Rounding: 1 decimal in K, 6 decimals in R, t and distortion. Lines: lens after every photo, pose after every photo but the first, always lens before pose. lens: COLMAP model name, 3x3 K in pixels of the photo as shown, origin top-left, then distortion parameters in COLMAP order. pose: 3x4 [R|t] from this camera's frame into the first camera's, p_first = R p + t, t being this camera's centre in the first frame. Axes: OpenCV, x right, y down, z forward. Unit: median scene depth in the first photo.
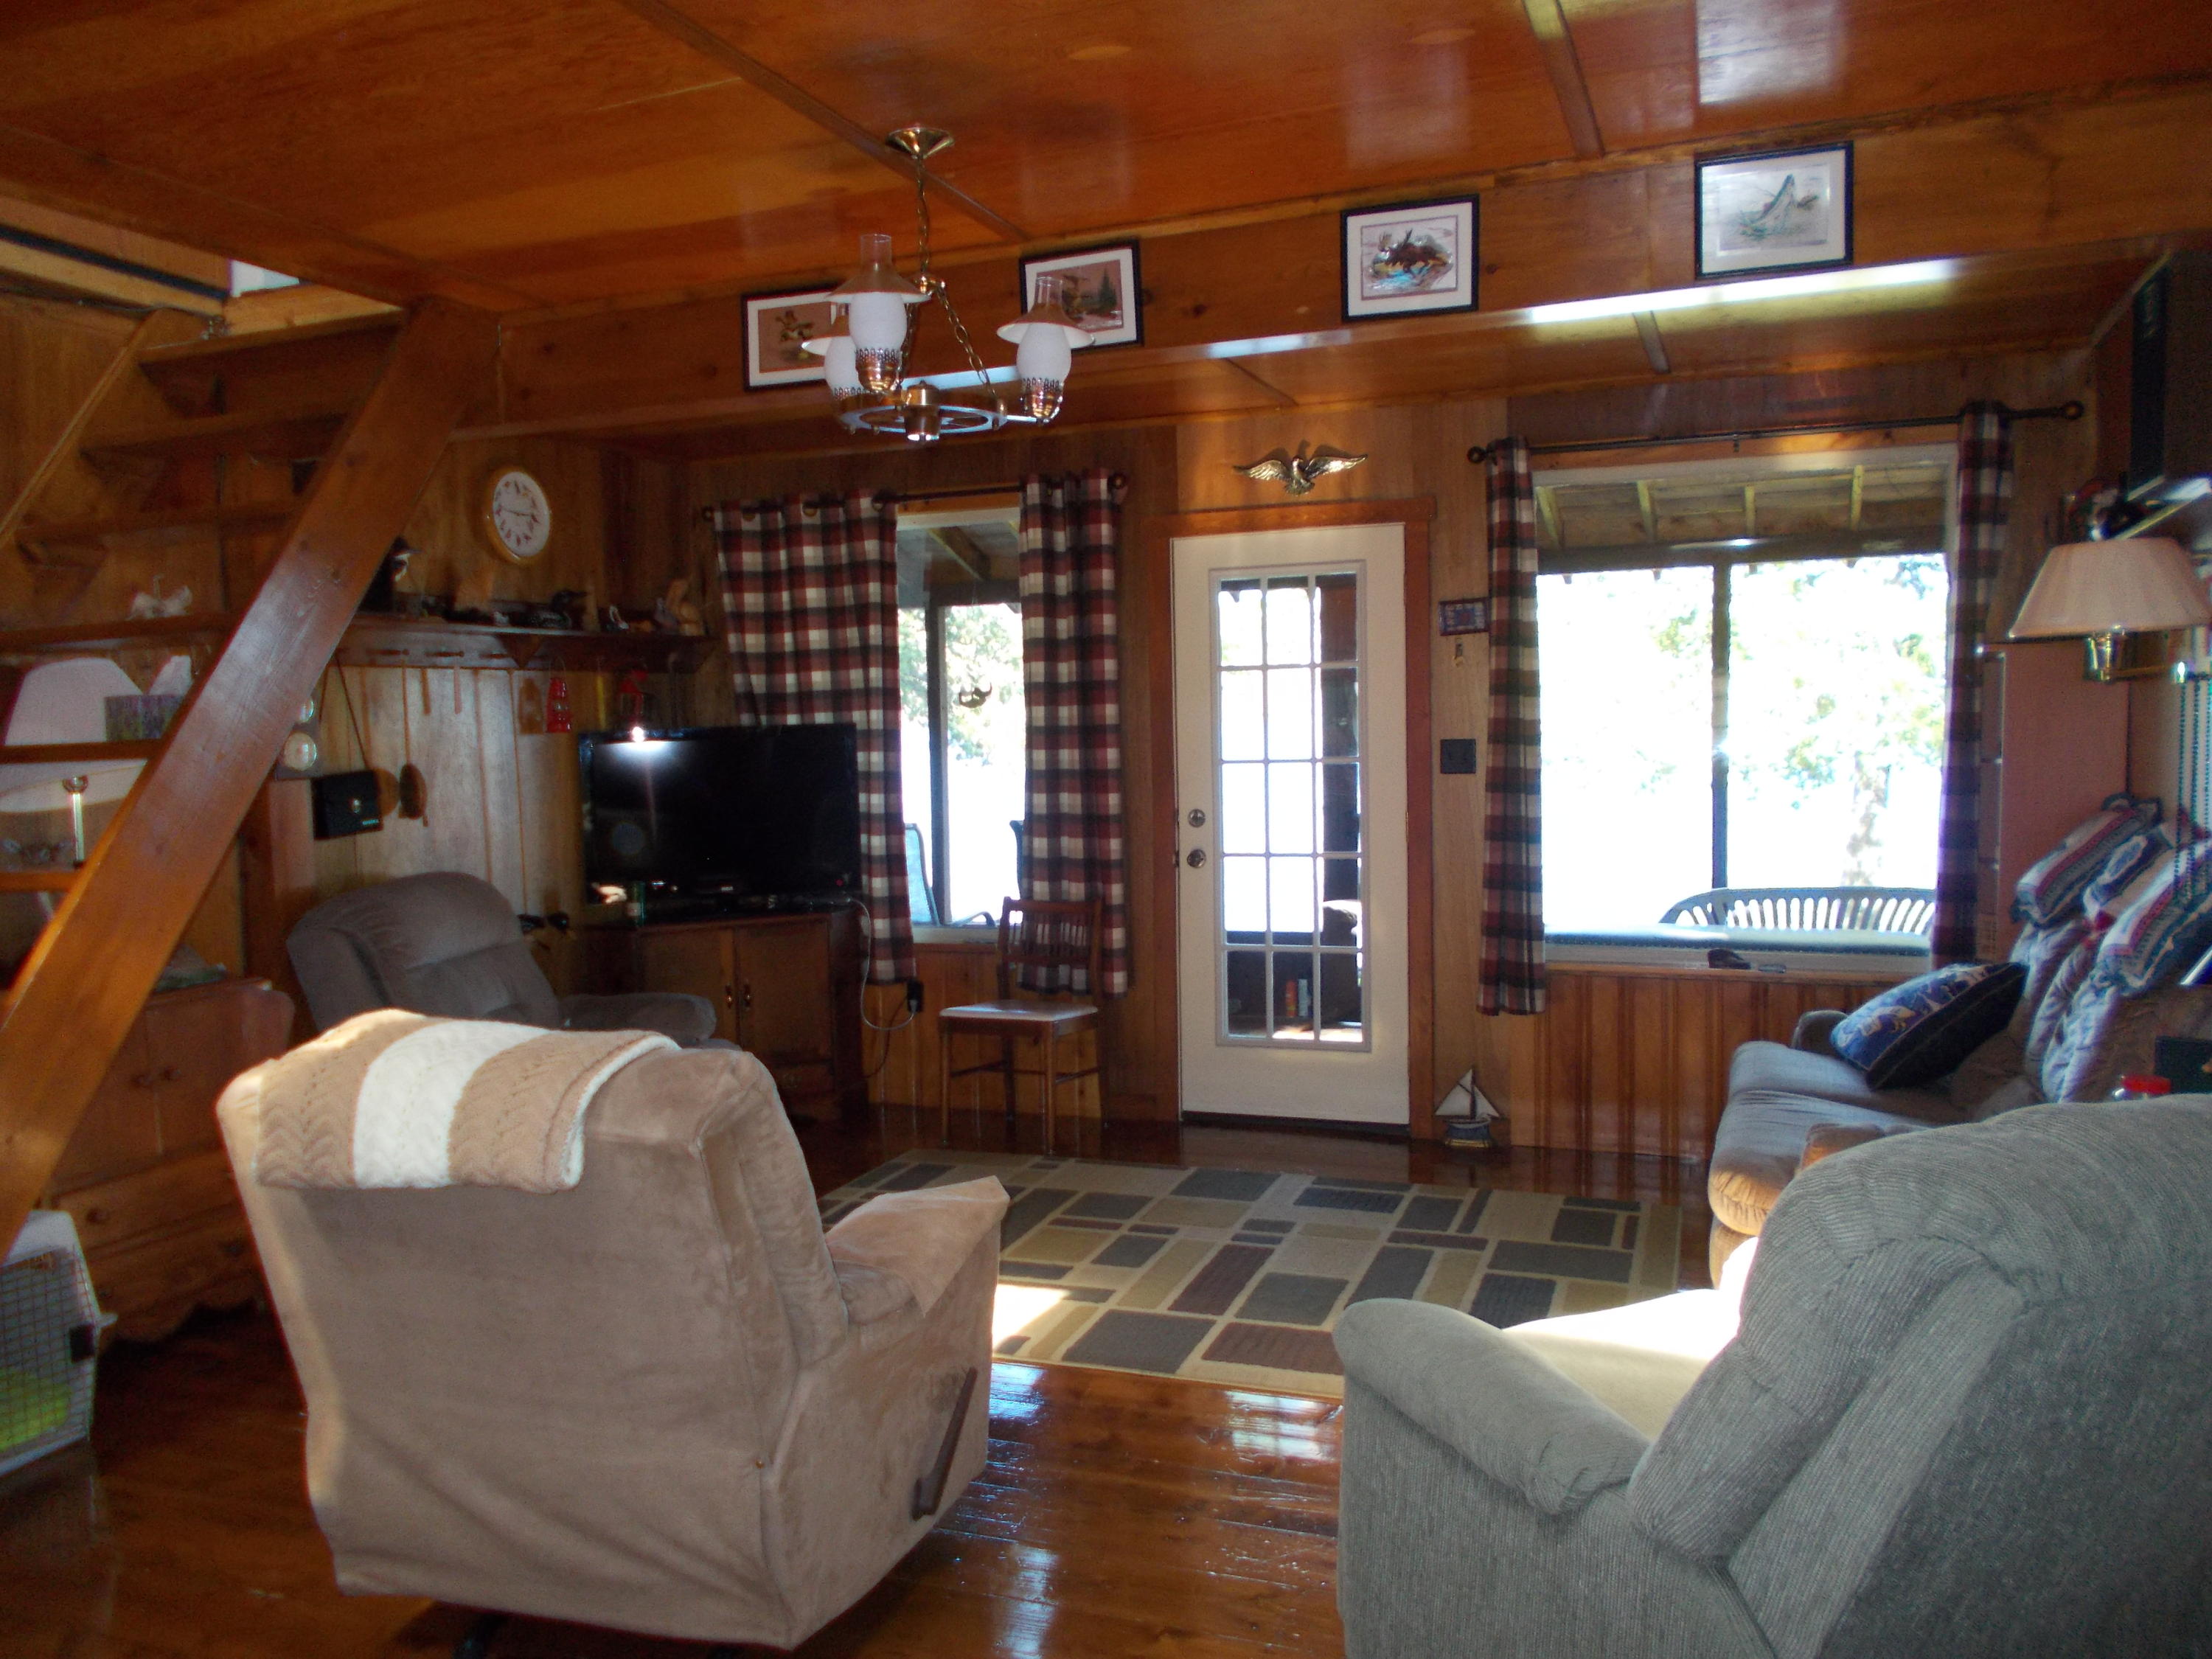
lens RADIAL K [[1691.4, 0, 1106.1], [0, 1691.4, 803.2], [0, 0, 1]] dist [0.006250, -0.003986]
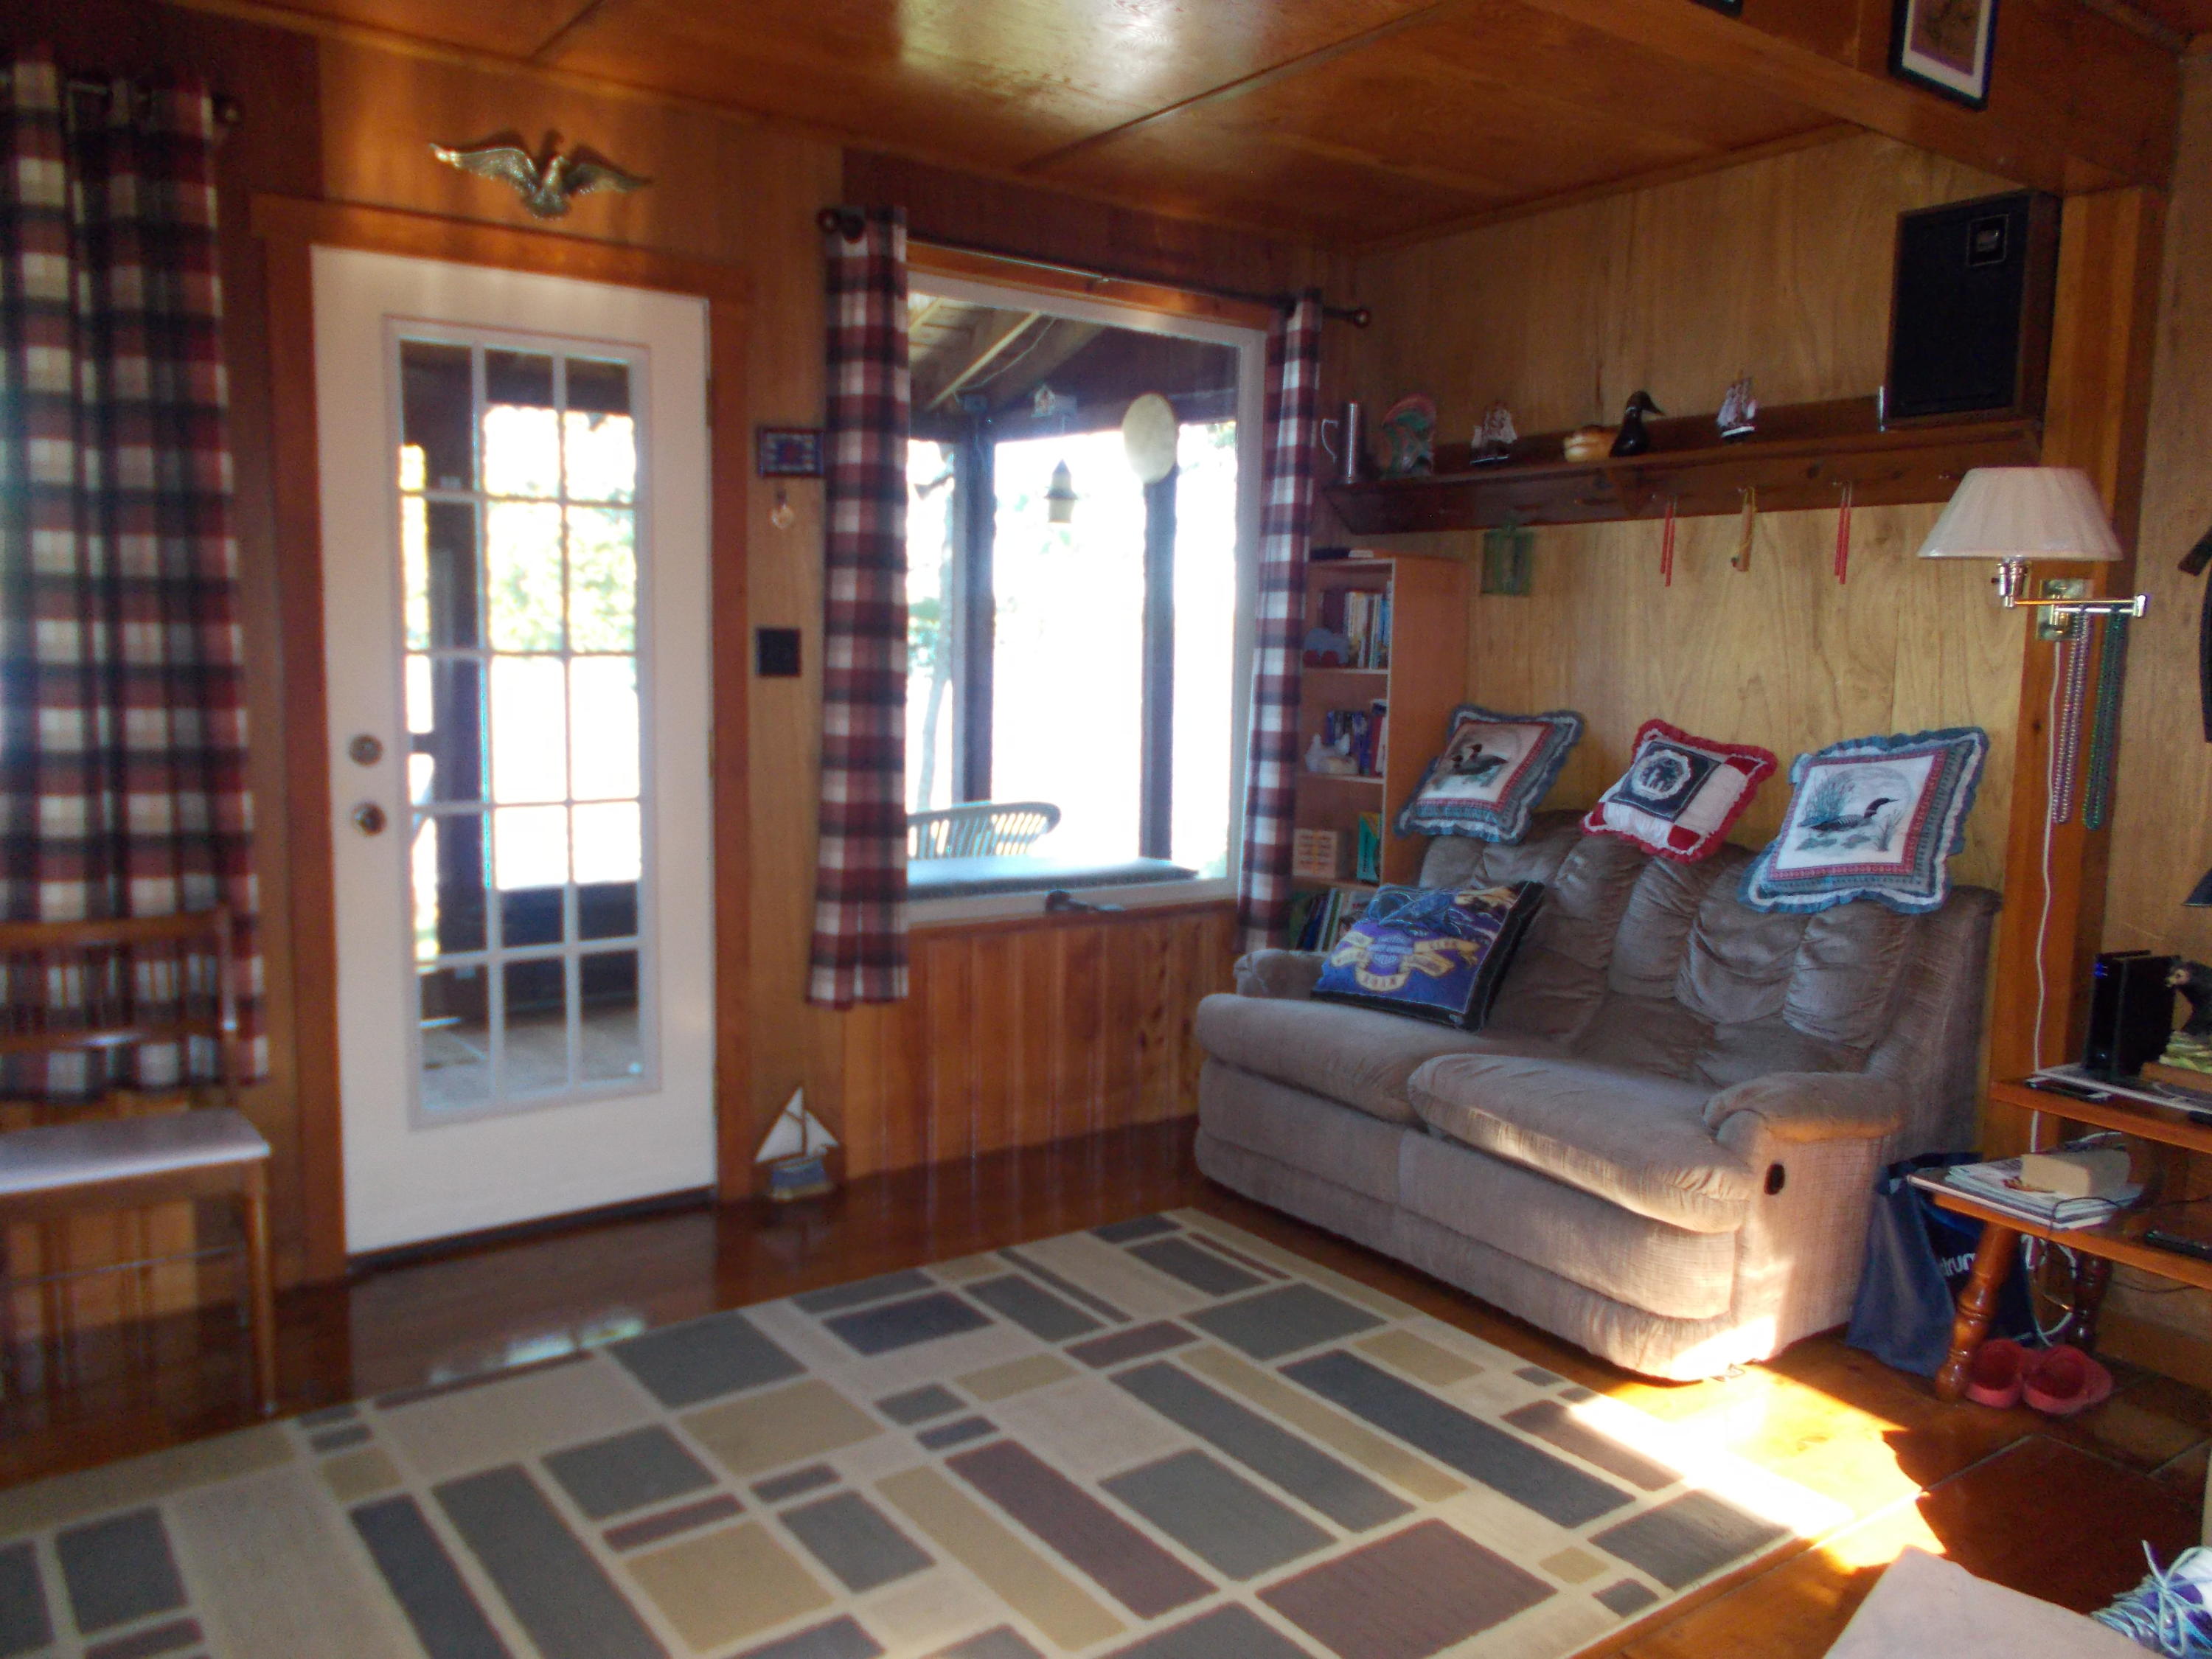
lens RADIAL K [[1691.4, 0, 1115.1], [0, 1691.4, 815.7], [0, 0, 1]] dist [0.006250, -0.003986]
pose [[0.553195, -0.058260, 0.831012, -0.348561], [0.003264, 0.997695, 0.067773, -0.008478], [-0.833046, -0.034779, 0.552110, 0.569452]]
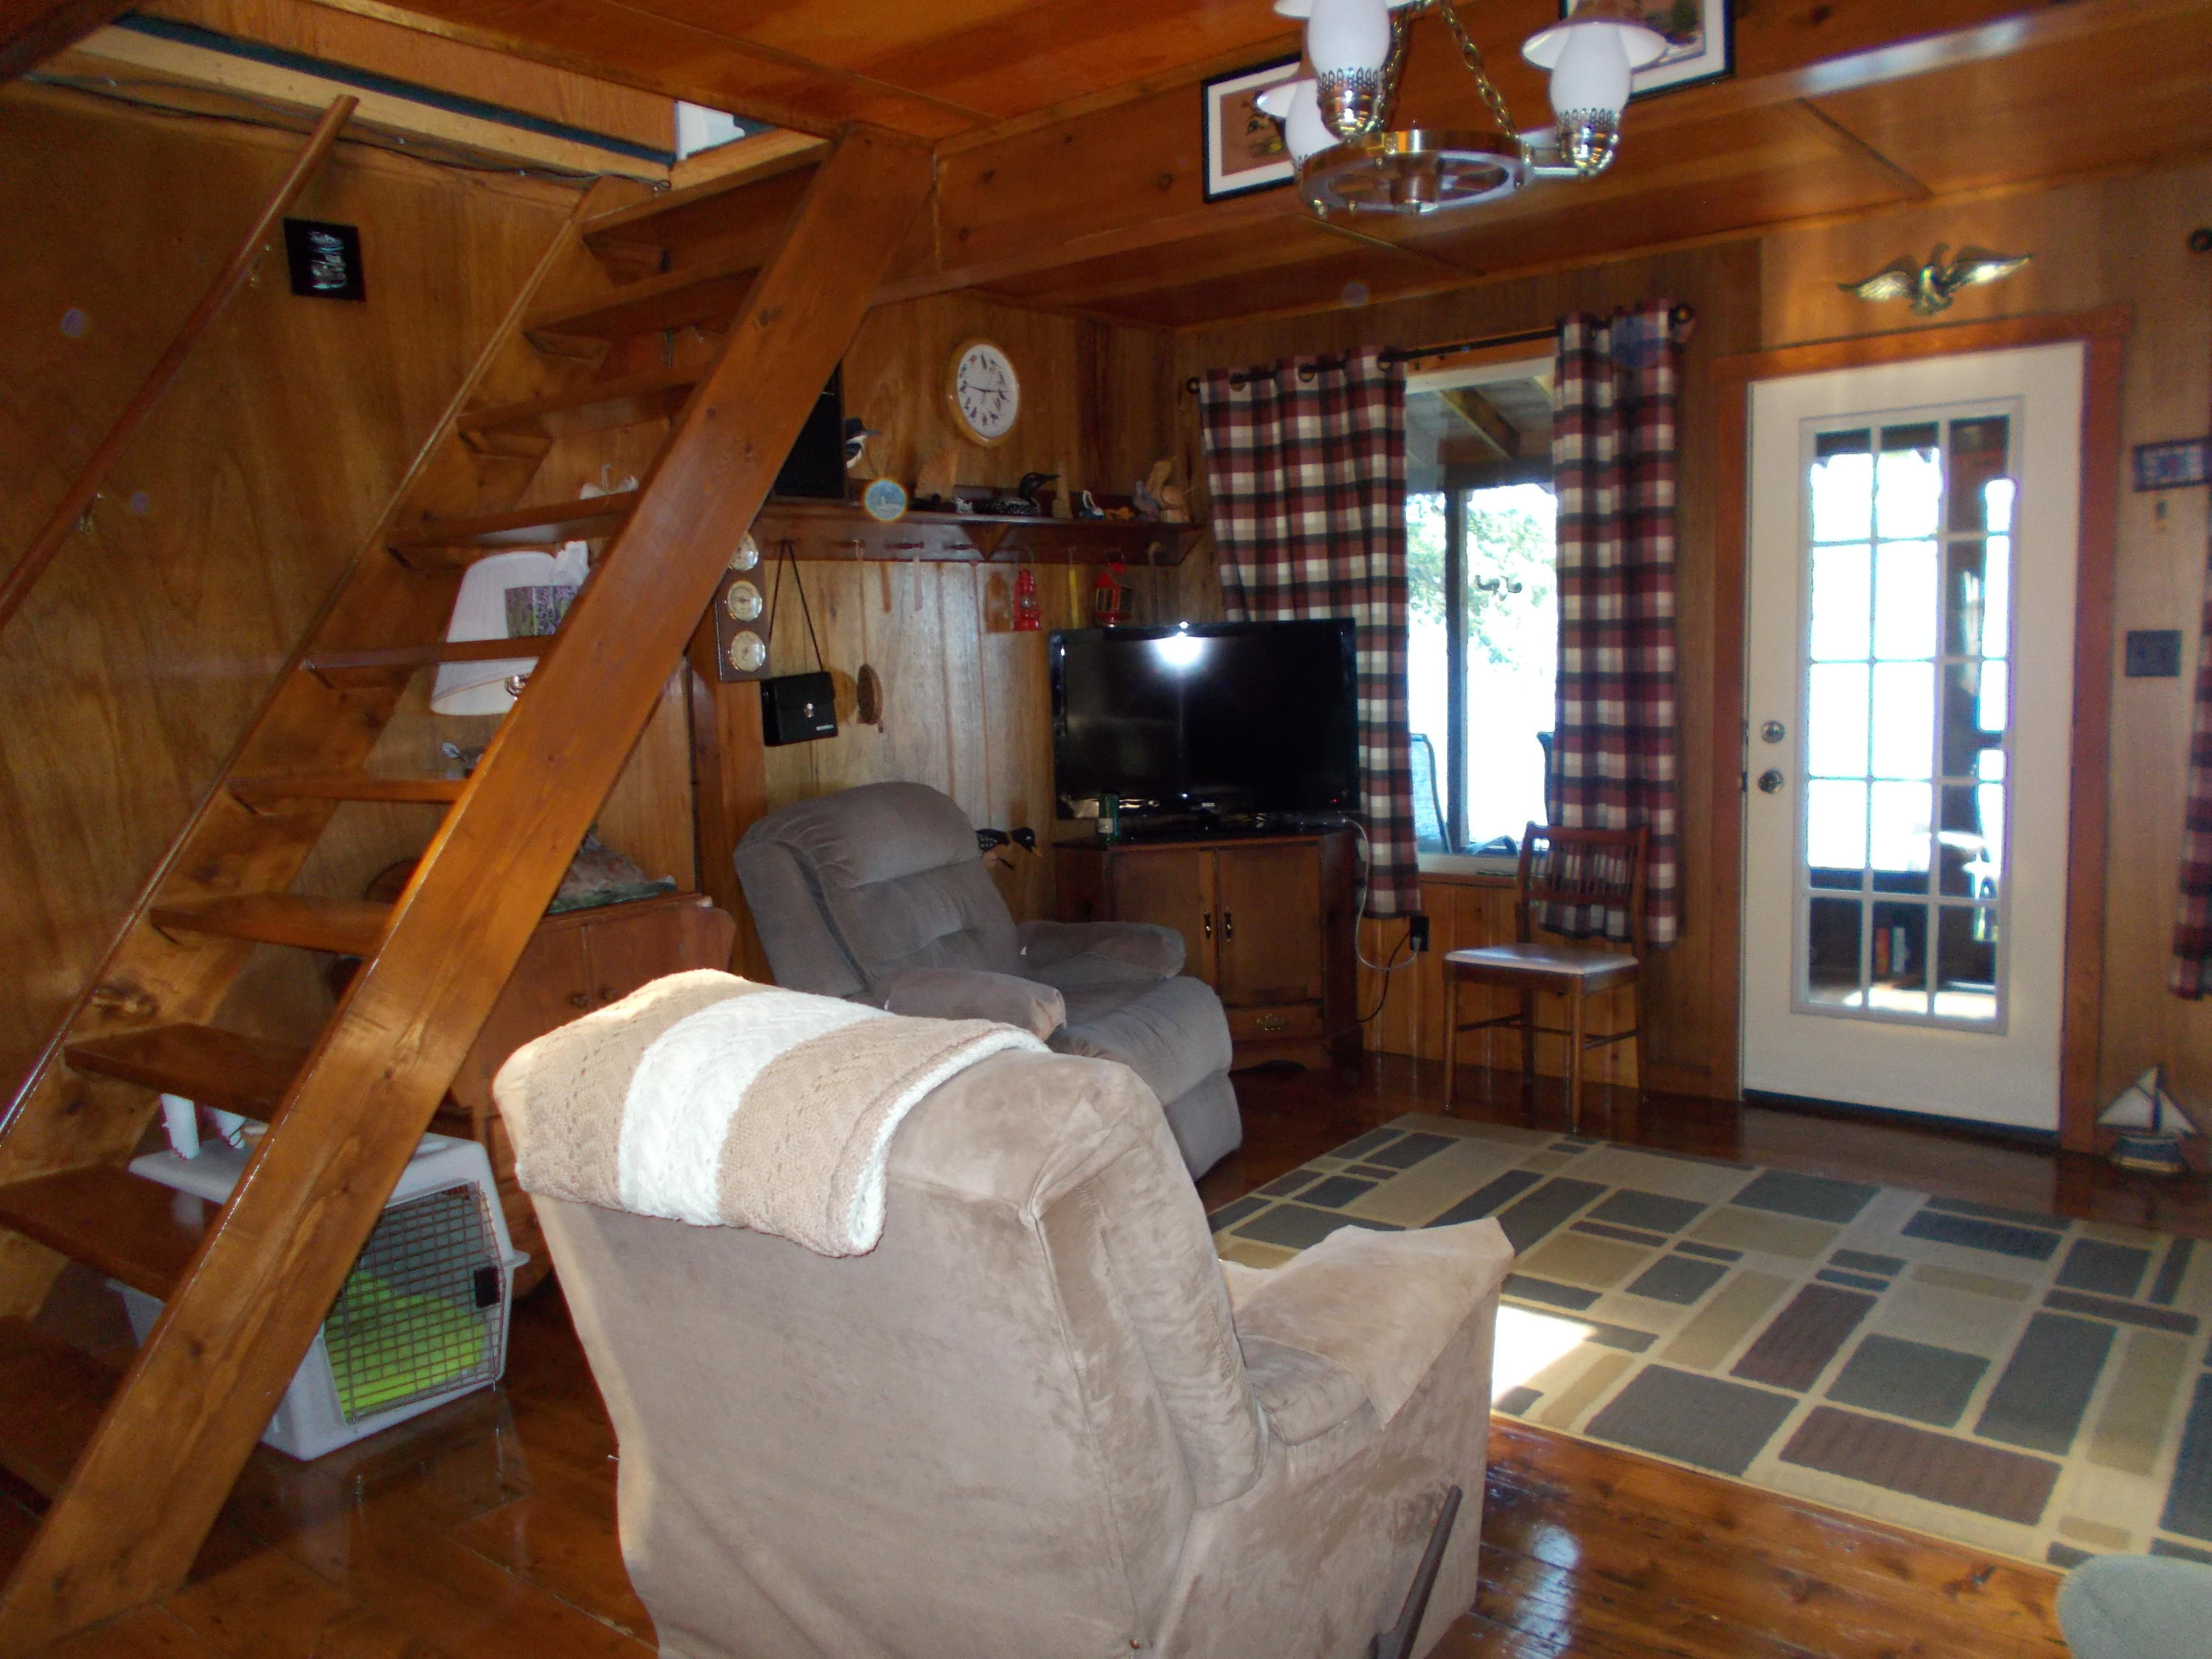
lens RADIAL K [[1691.4, 0, 1085.9], [0, 1691.4, 806.1], [0, 0, 1]] dist [0.006250, -0.003986]
pose [[0.949332, 0.024114, -0.313348, -0.004875], [-0.006518, 0.998348, 0.057083, 0.000223], [0.314207, -0.052148, 0.947921, 0.156523]]
